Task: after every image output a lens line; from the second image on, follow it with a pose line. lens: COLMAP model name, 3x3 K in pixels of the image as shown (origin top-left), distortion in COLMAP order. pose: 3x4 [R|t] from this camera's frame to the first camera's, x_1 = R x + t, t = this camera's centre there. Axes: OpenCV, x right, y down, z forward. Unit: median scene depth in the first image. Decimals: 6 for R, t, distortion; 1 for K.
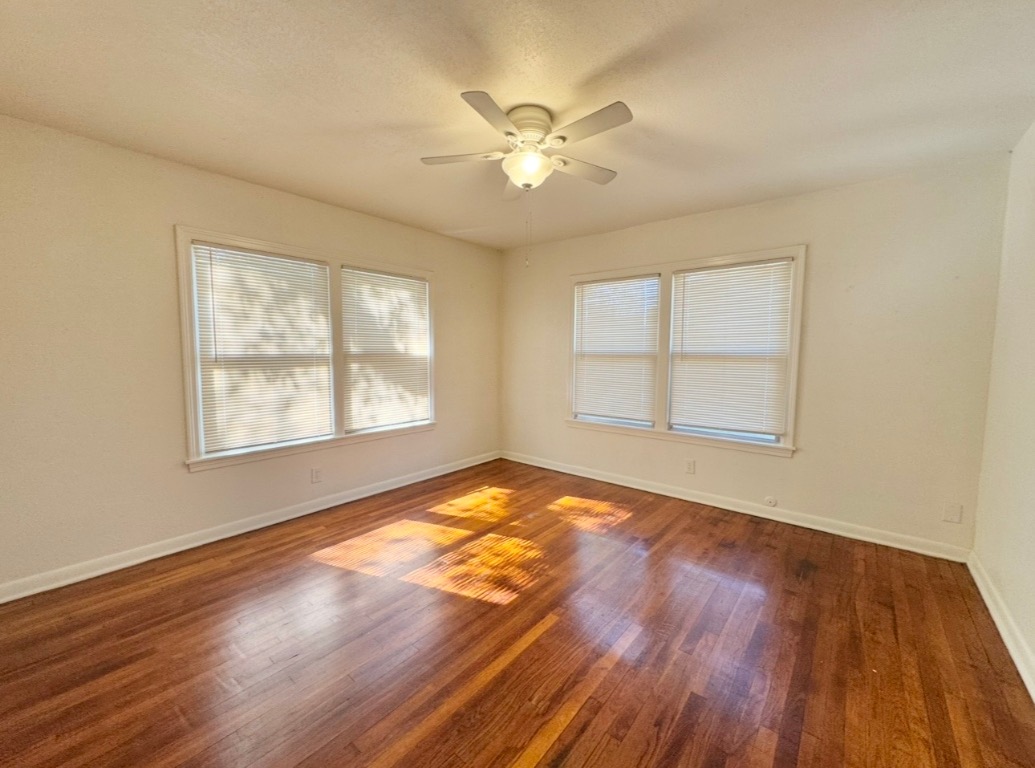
lens RADIAL K [[426.2, 0, 523.5], [0, 426.2, 399.5], [0, 0, 1]] dist [0.000775, 0.000096]
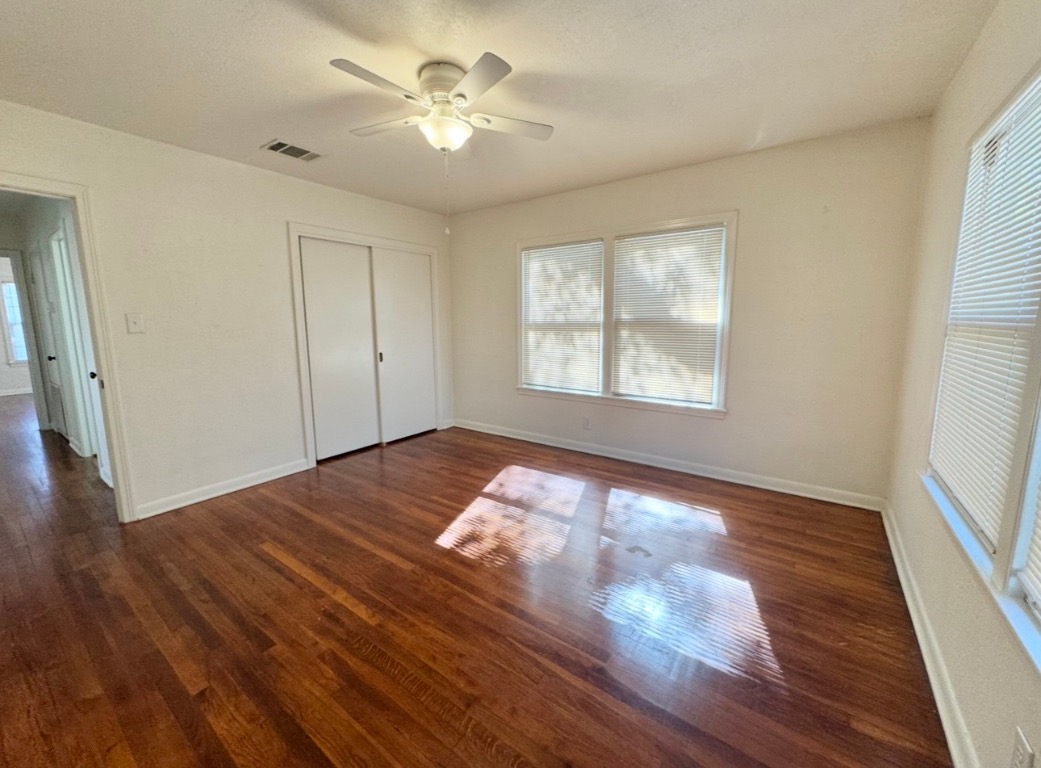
lens RADIAL K [[412.5, 0, 499.2], [0, 412.5, 387.7], [0, 0, 1]] dist [0.000090, 0.000021]
pose [[0.023994, 0.162423, -0.986429, 0.654691], [-0.106376, 0.981526, 0.159028, -0.080131], [0.994036, 0.101117, 0.040829, 0.719437]]
